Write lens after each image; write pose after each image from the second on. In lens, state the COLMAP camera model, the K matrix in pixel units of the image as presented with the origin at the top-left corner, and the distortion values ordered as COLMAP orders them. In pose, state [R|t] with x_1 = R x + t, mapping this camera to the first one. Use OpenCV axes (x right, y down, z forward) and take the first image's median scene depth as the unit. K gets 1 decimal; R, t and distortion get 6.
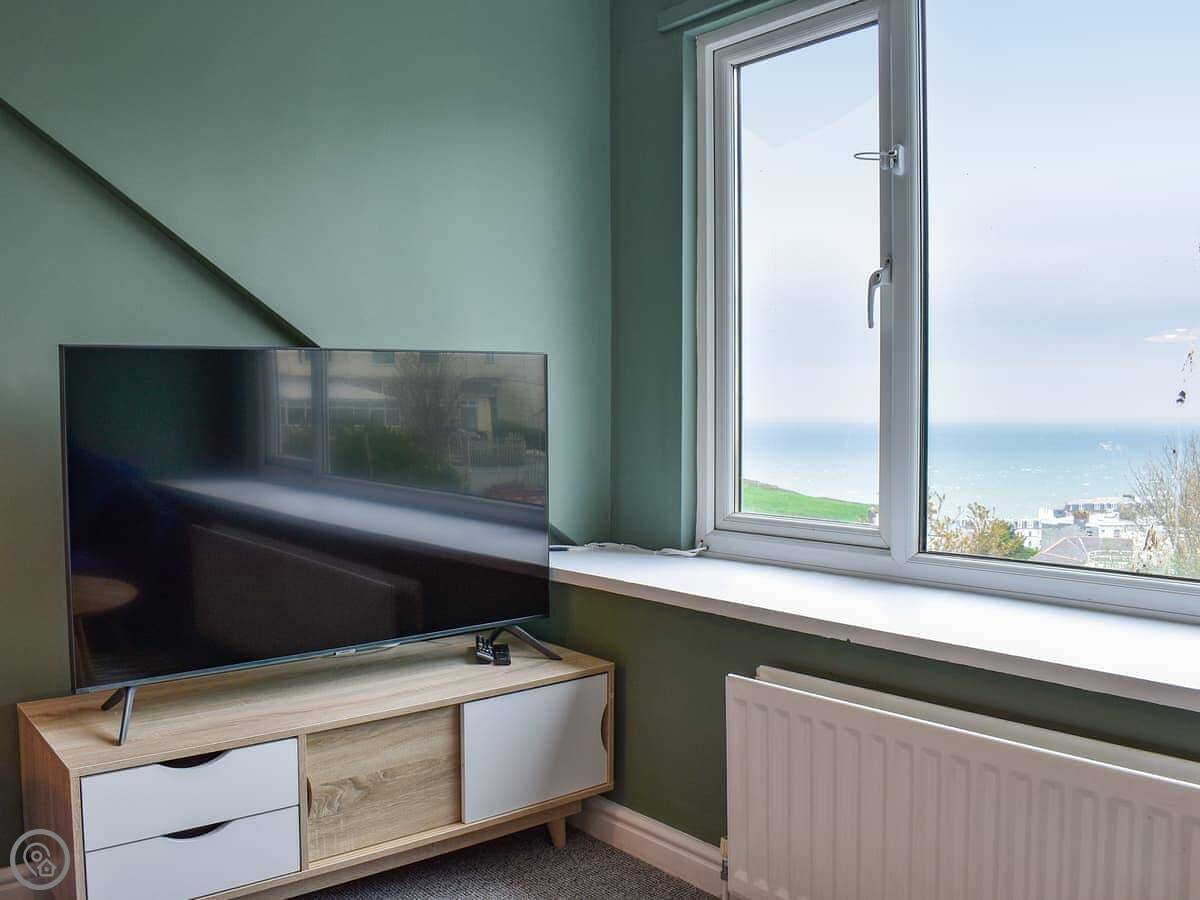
lens RADIAL K [[971.4, 0, 600.0], [0, 971.4, 450.0], [0, 0, 1]] dist [-0.118012, 0.000277]
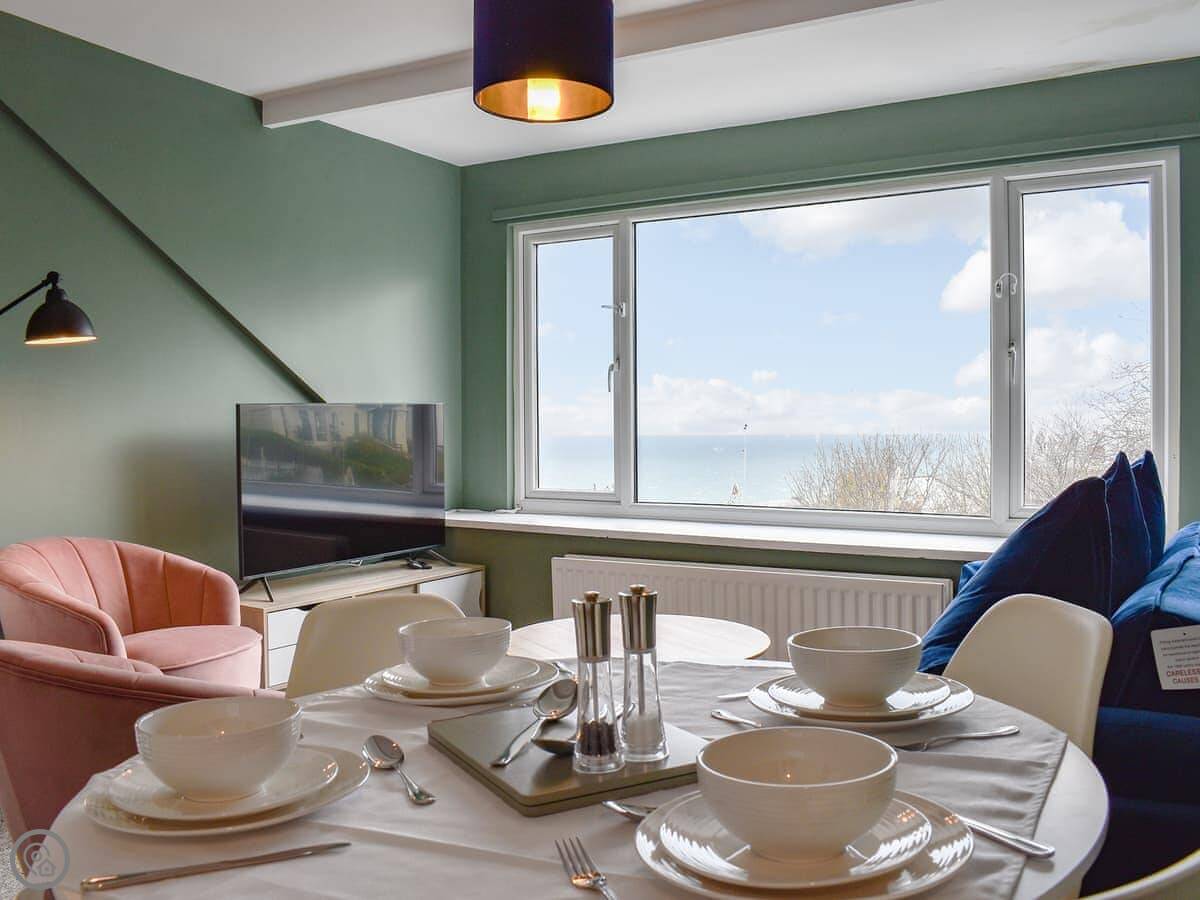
lens RADIAL K [[1025.8, 0, 640.7], [0, 1025.8, 450.5], [0, 0, 1]] dist [-0.090339, 0.017873]
pose [[0.941796, -0.014067, 0.335890, -0.374454], [0.017446, 0.999823, -0.007044, 0.010844], [-0.335732, 0.012494, 0.941875, -1.030185]]
